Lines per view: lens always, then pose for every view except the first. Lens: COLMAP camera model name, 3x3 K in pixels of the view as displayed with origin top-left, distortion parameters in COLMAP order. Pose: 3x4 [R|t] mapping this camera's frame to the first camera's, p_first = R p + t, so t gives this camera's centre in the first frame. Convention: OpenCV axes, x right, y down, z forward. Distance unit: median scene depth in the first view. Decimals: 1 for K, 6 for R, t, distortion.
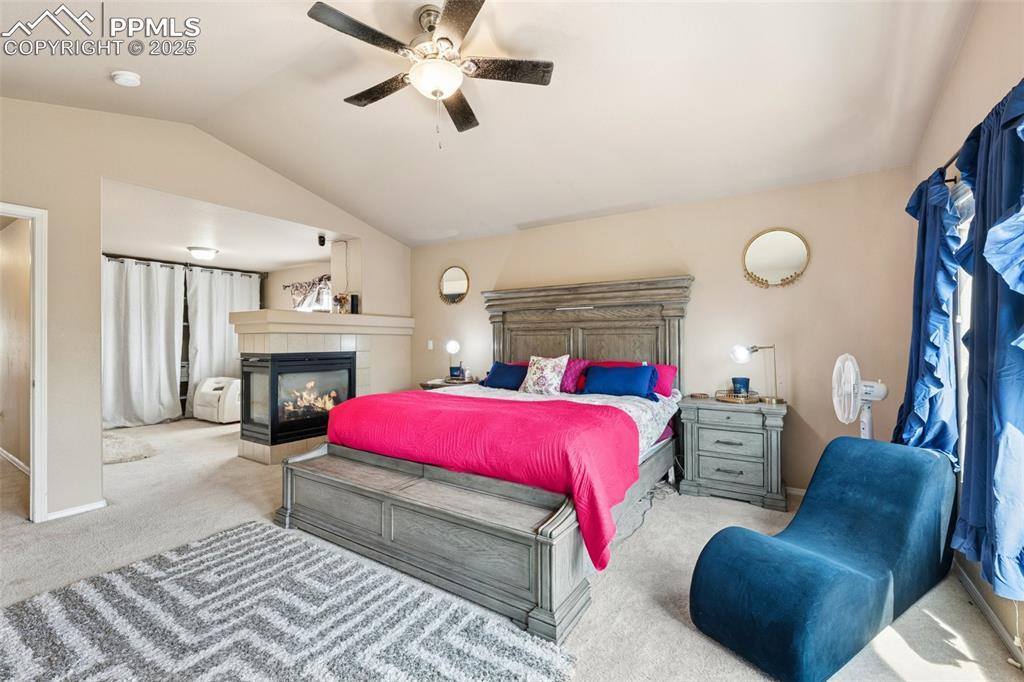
lens RADIAL K [[425.2, 0, 511.8], [0, 425.2, 339.6], [0, 0, 1]] dist [-0.003875, -0.000559]
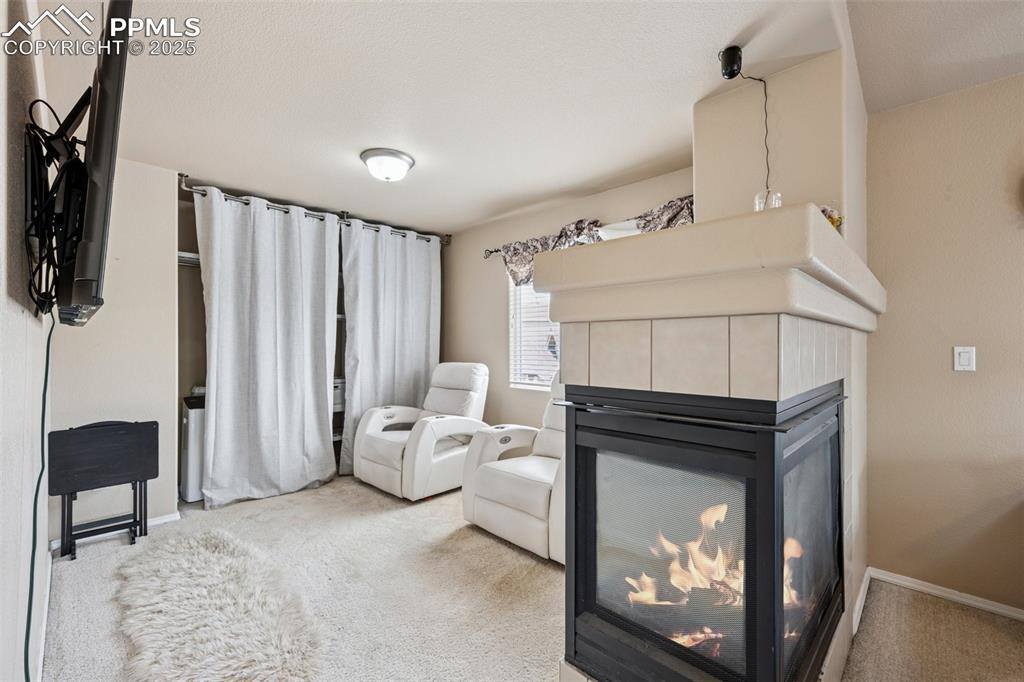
lens RADIAL K [[425.2, 0, 513.3], [0, 425.2, 343.8], [0, 0, 1]] dist [-0.003875, -0.000559]
pose [[0.980636, 0.003125, -0.195812, -0.419434], [-0.002779, 0.999994, 0.002038, 0.000166], [0.195818, -0.001455, 0.980639, 0.469088]]
